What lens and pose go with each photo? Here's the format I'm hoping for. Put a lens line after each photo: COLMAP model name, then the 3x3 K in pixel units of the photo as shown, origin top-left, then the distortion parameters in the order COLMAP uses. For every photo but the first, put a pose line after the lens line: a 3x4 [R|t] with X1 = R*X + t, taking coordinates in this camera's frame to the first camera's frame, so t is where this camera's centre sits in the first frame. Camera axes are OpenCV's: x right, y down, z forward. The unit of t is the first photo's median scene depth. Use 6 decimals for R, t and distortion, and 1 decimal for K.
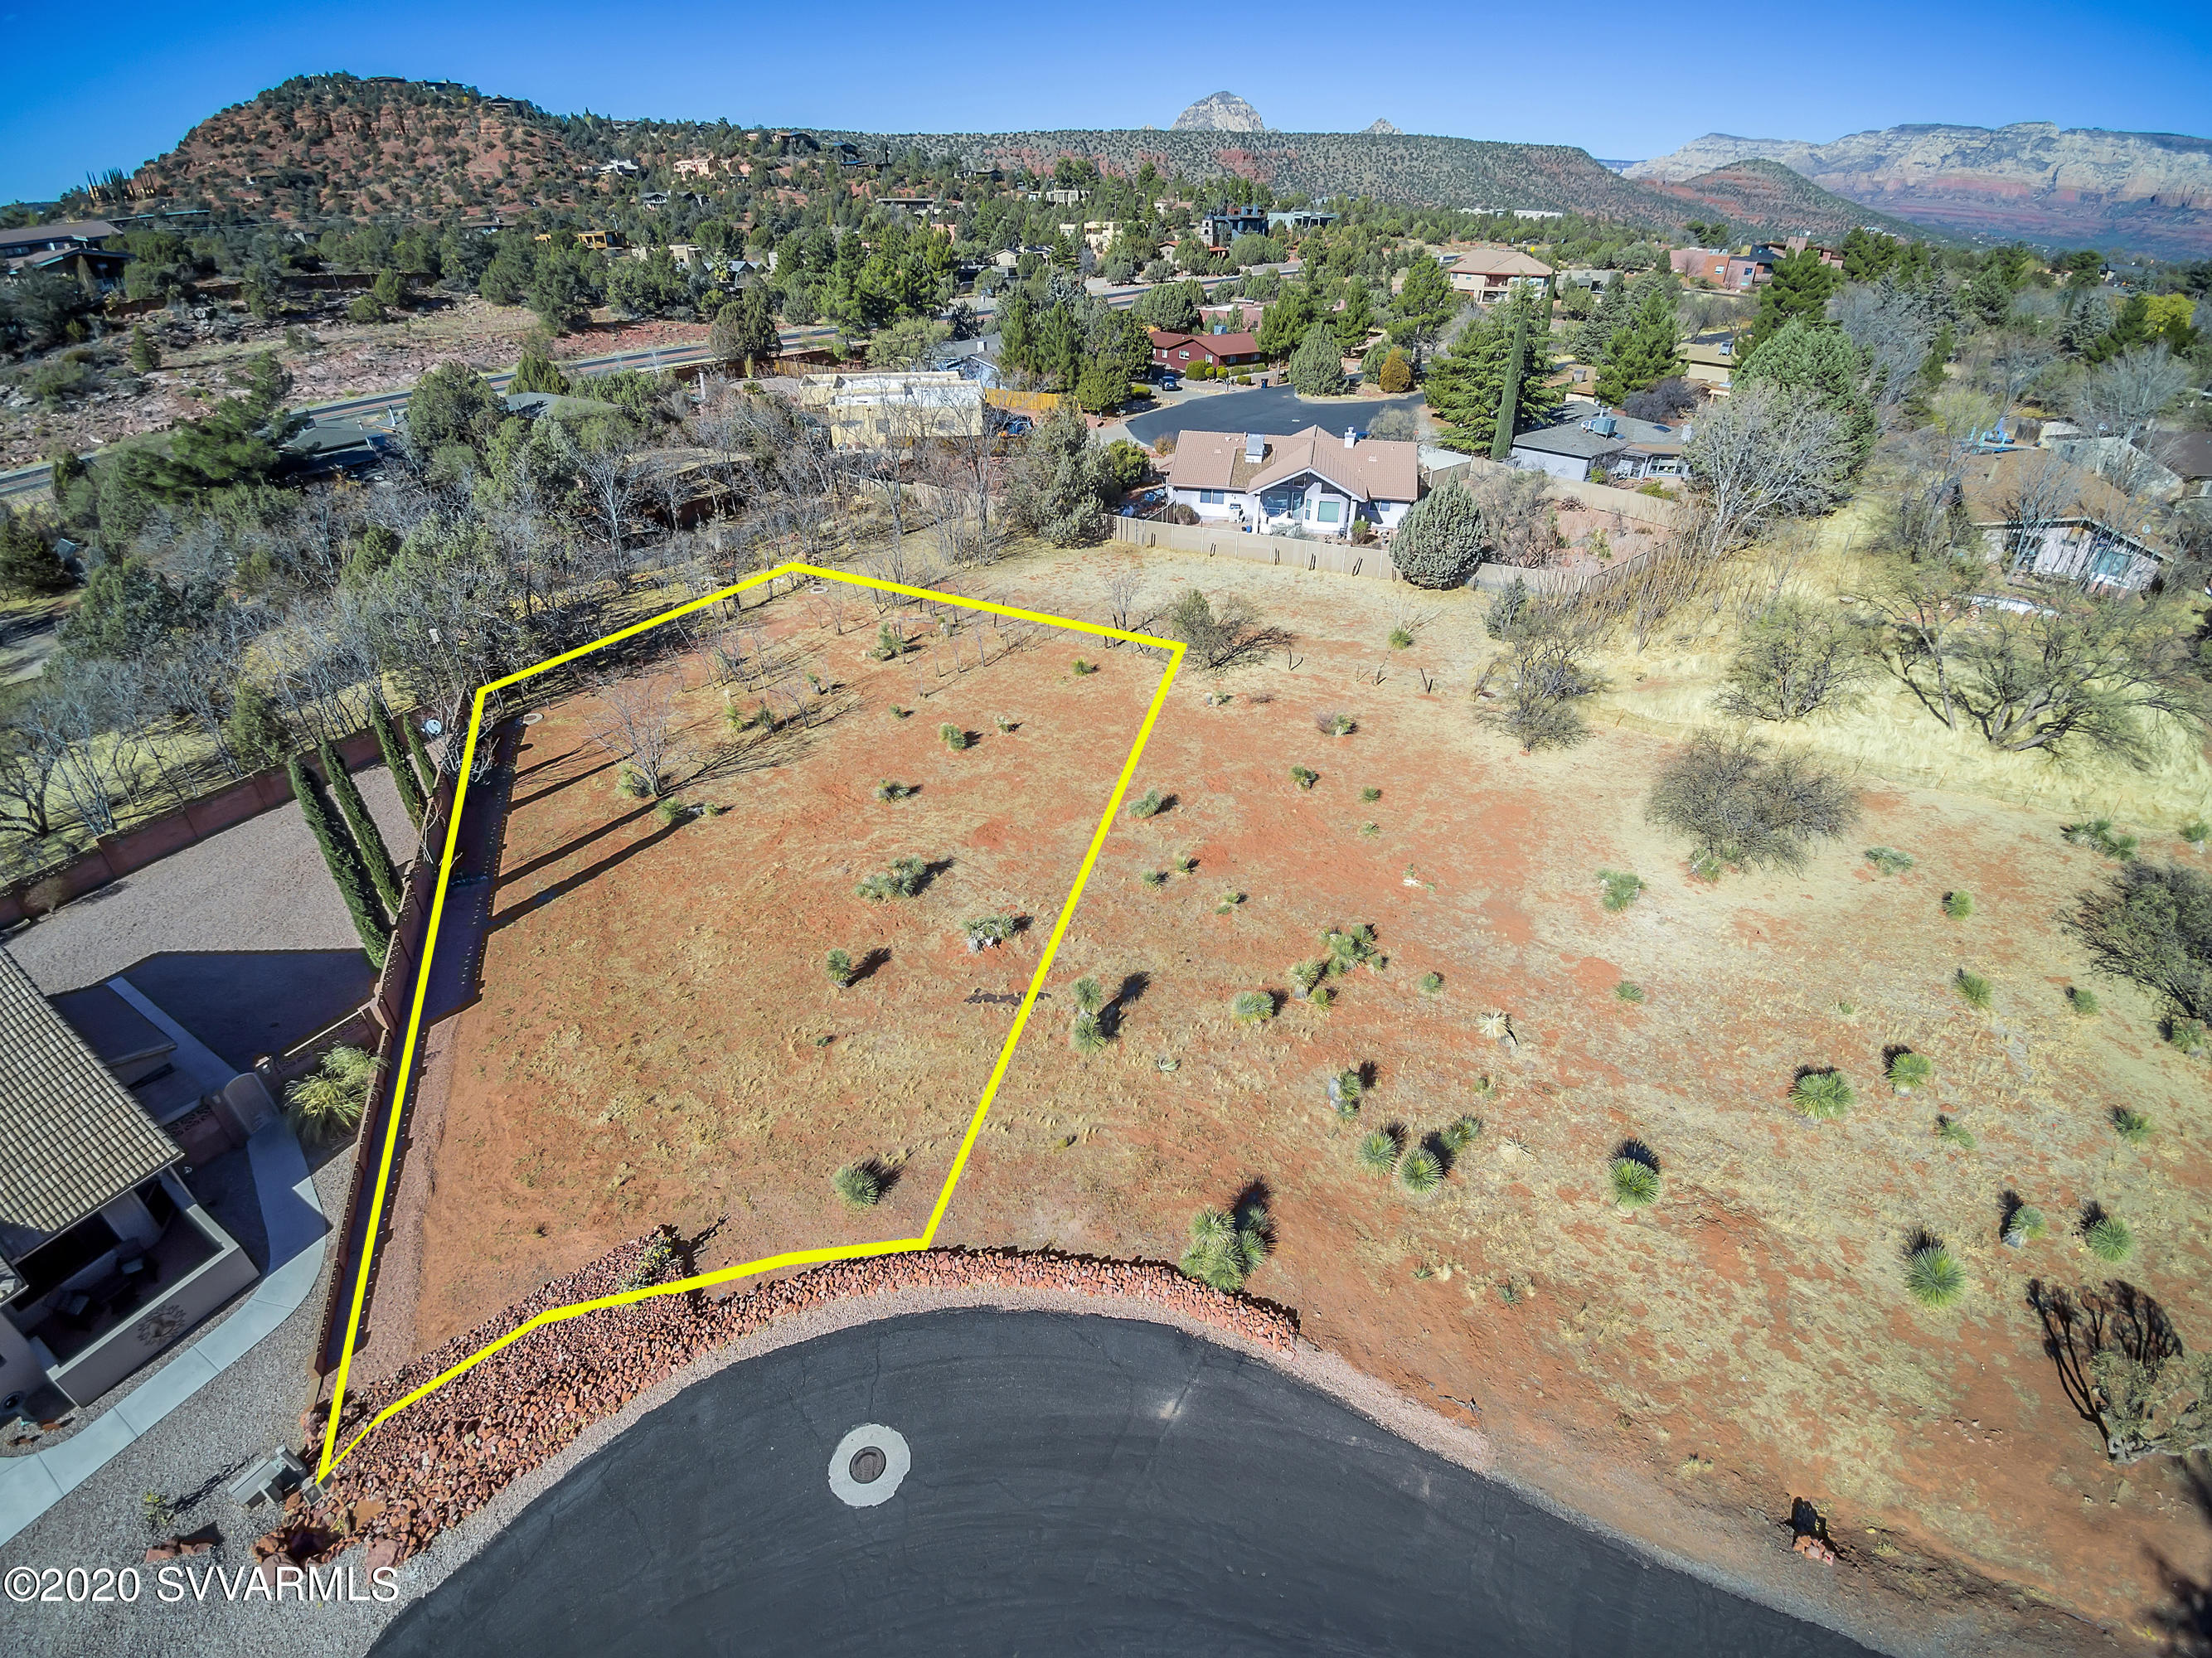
lens RADIAL K [[1010.6, 0, 1123.5], [0, 1010.6, 831.8], [0, 0, 1]] dist [-0.029065, -0.017311]
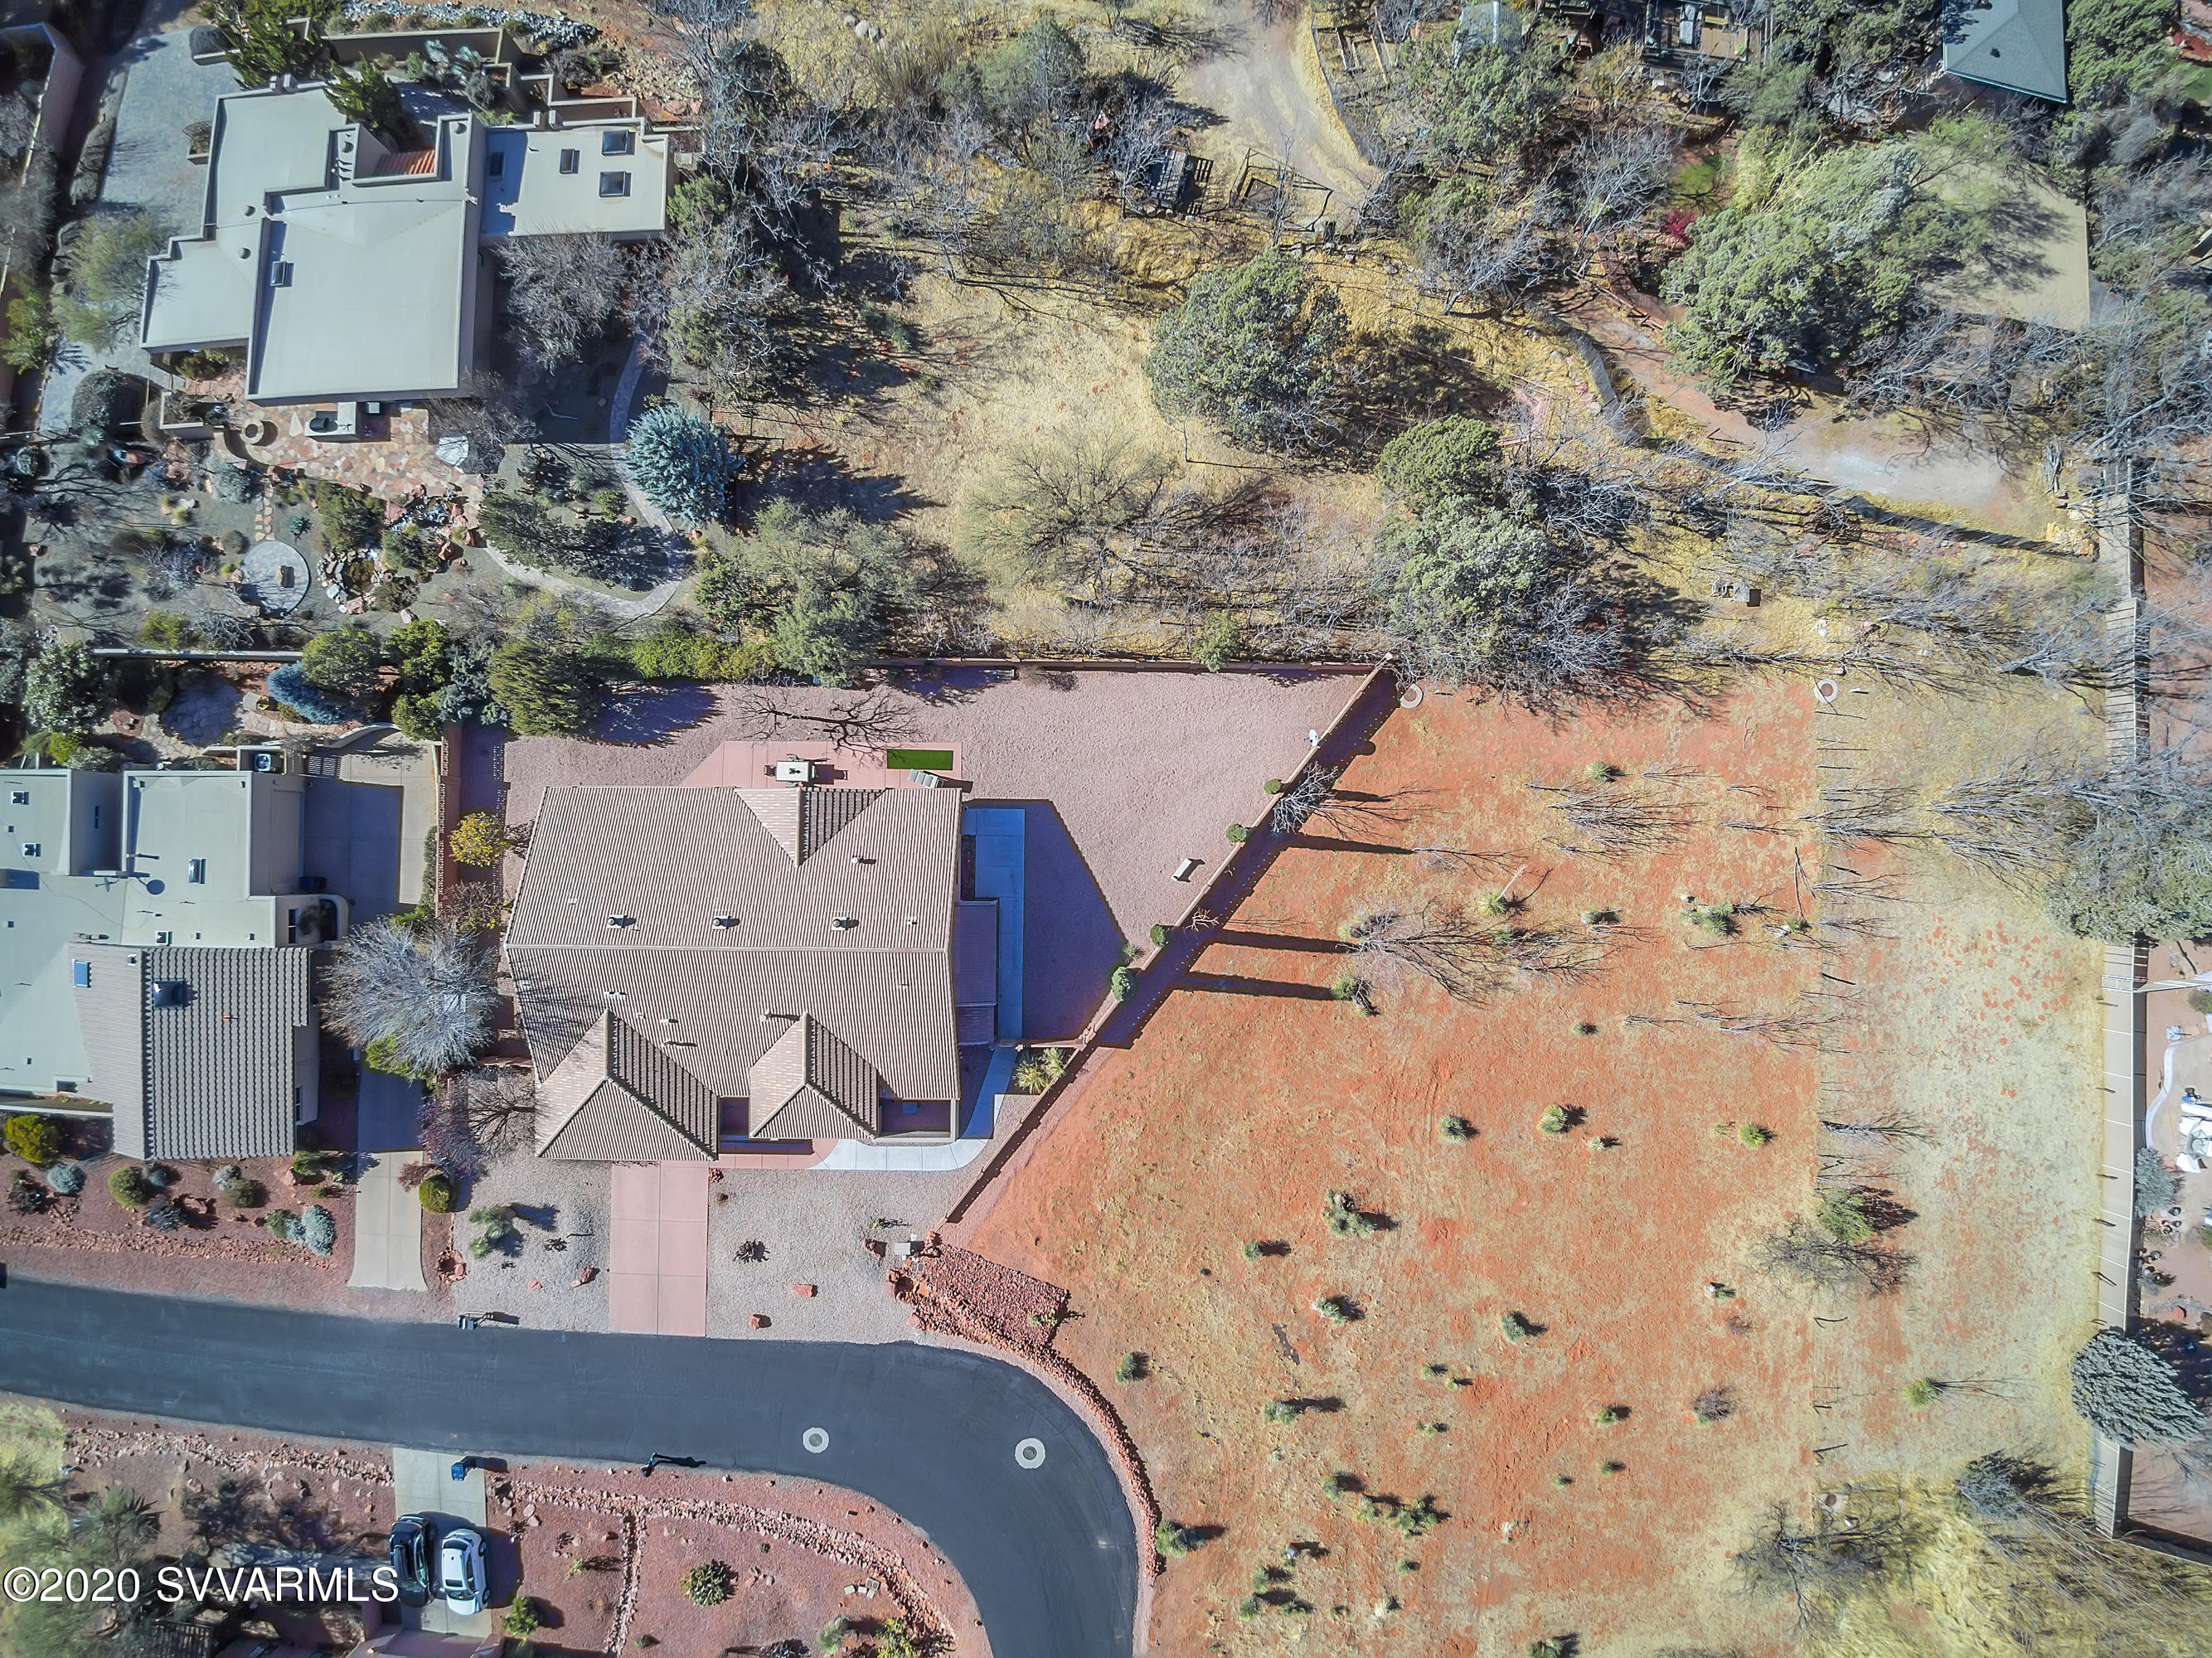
lens RADIAL K [[1010.6, 0, 1123.5], [0, 1010.6, 831.8], [0, 0, 1]] dist [-0.029065, -0.017311]
pose [[0.471024, 0.881833, -0.022504, -0.955142], [-0.464806, 0.269794, 0.843307, -1.340680], [0.749728, -0.386758, 0.536961, 0.249958]]
